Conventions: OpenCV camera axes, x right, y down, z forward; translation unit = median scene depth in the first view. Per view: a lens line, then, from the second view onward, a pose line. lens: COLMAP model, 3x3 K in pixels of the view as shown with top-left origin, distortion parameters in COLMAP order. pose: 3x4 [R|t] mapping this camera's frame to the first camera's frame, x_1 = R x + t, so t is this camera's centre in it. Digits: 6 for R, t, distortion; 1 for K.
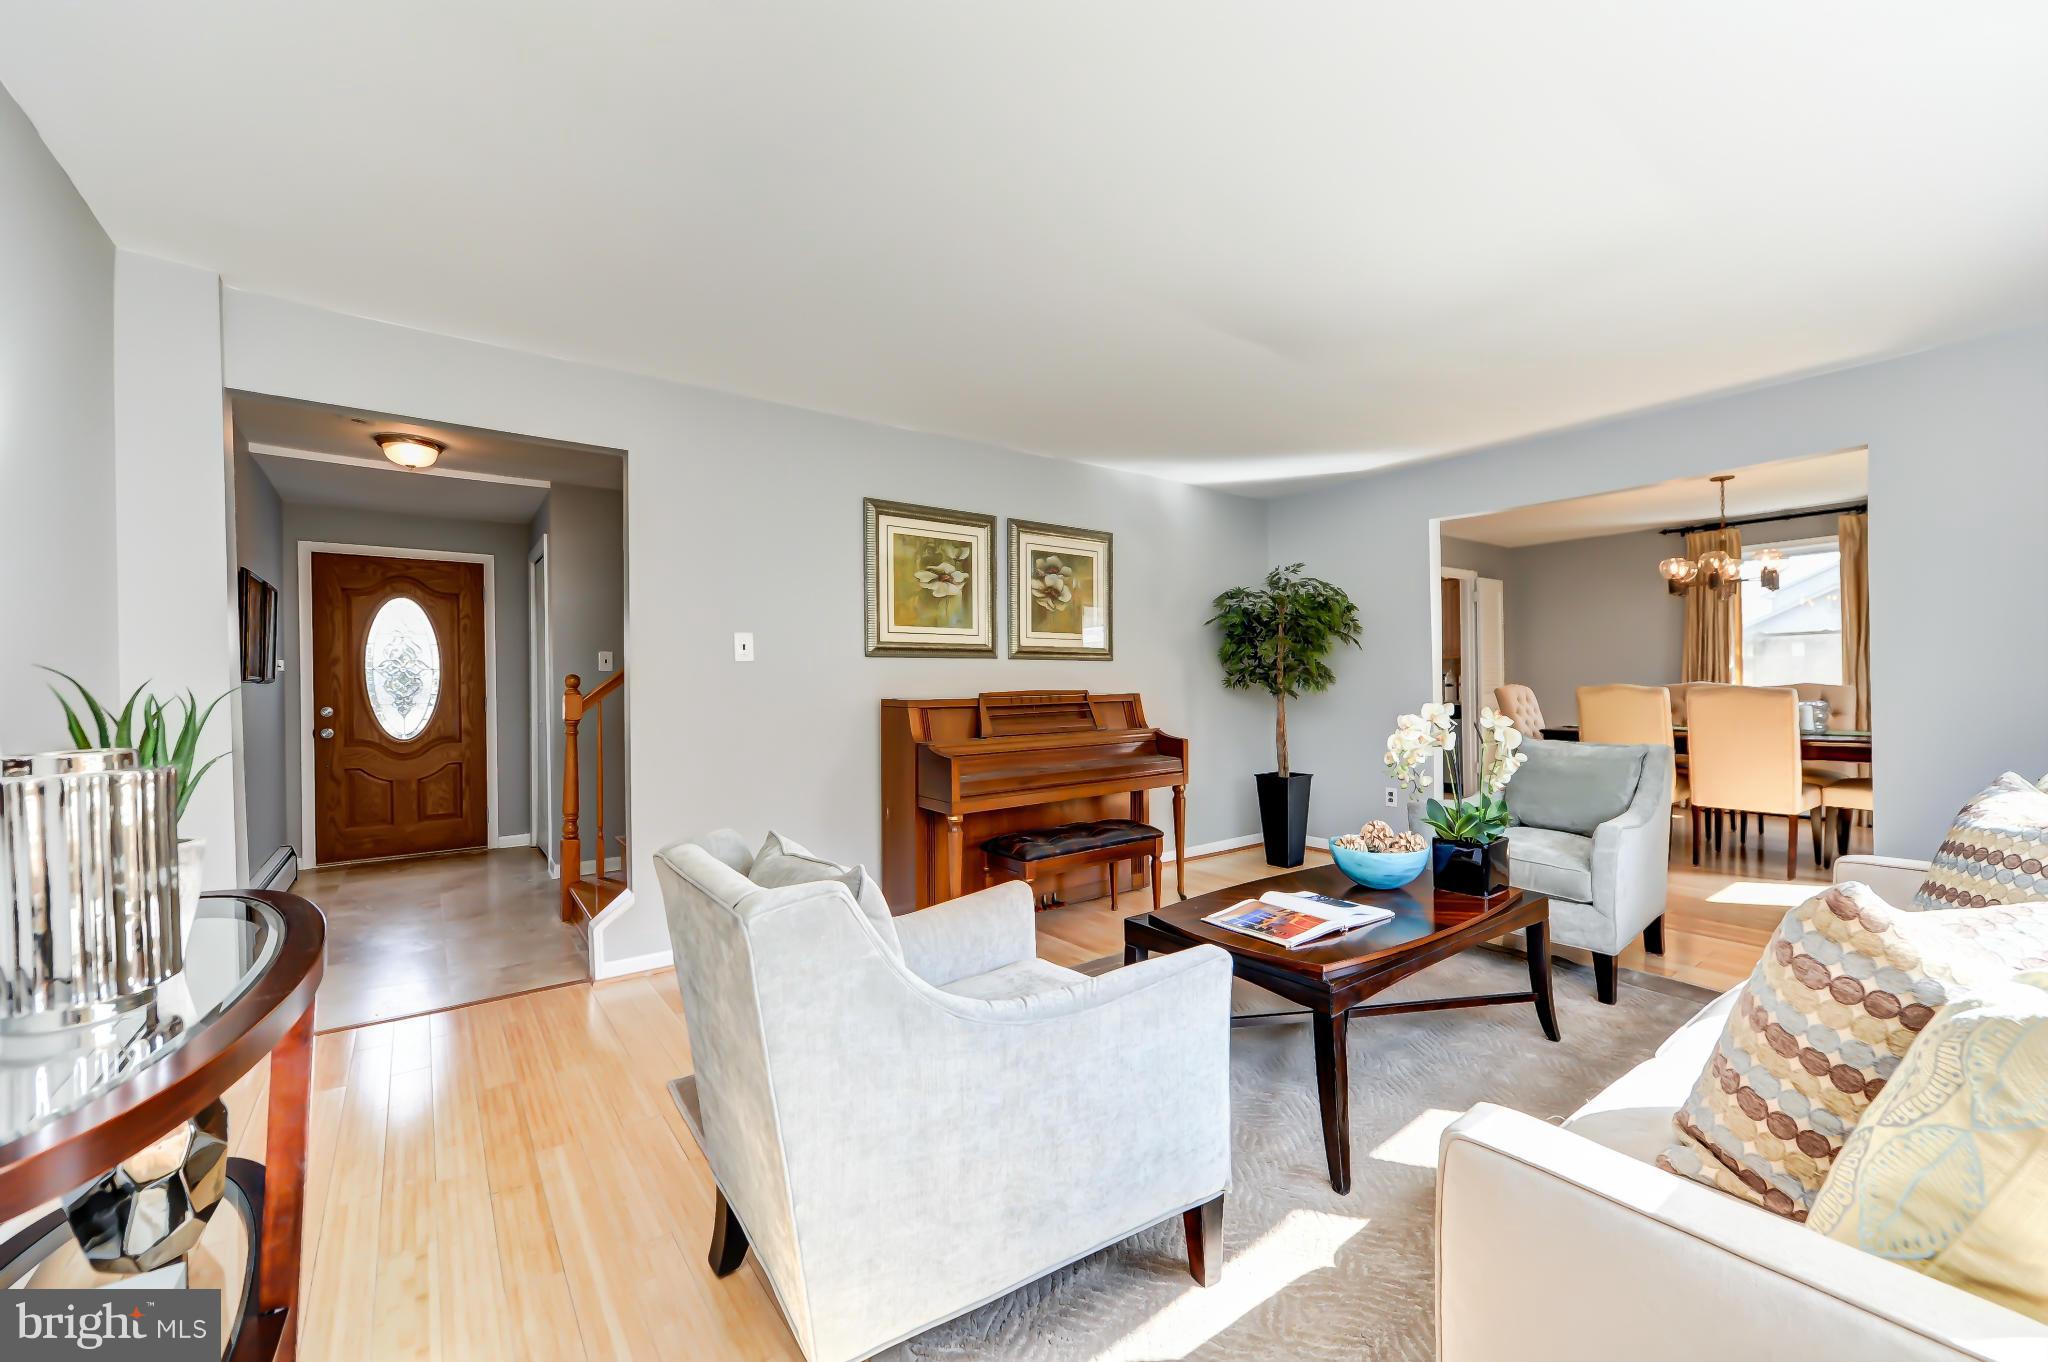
lens RADIAL K [[809.9, 0, 1036.4], [0, 809.9, 692.0], [0, 0, 1]] dist [0.010790, -0.006029]
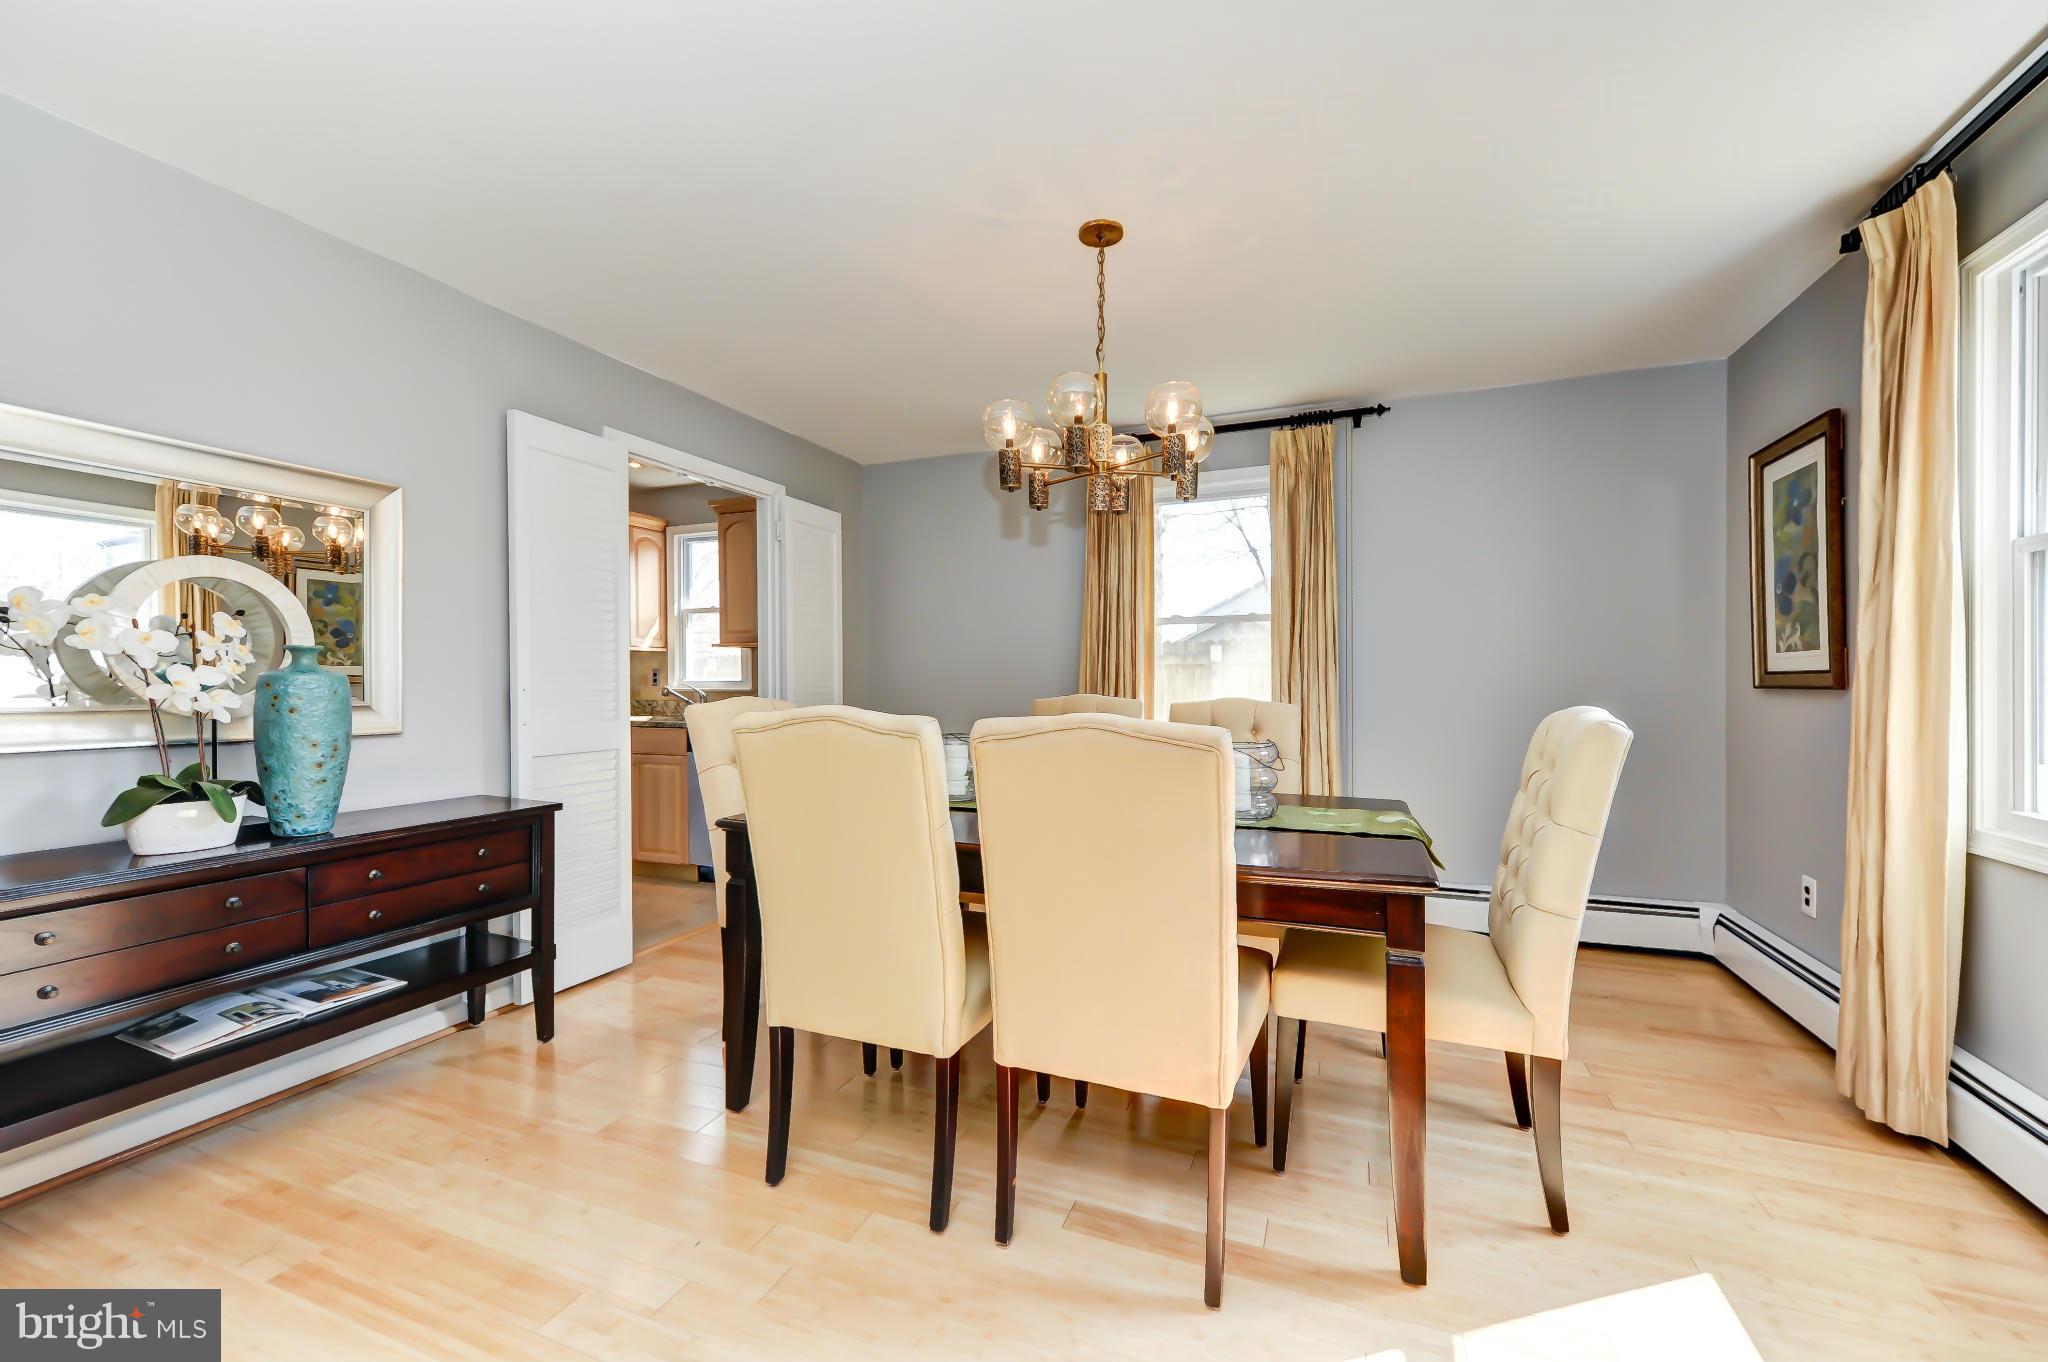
lens RADIAL K [[809.9, 0, 1036.4], [0, 809.9, 692.0], [0, 0, 1]] dist [0.010790, -0.006029]
pose [[0.855623, 0.005918, 0.517566, 0.536602], [-0.008680, 0.999958, 0.002915, -0.017087], [-0.517527, -0.006986, 0.855638, 0.585626]]
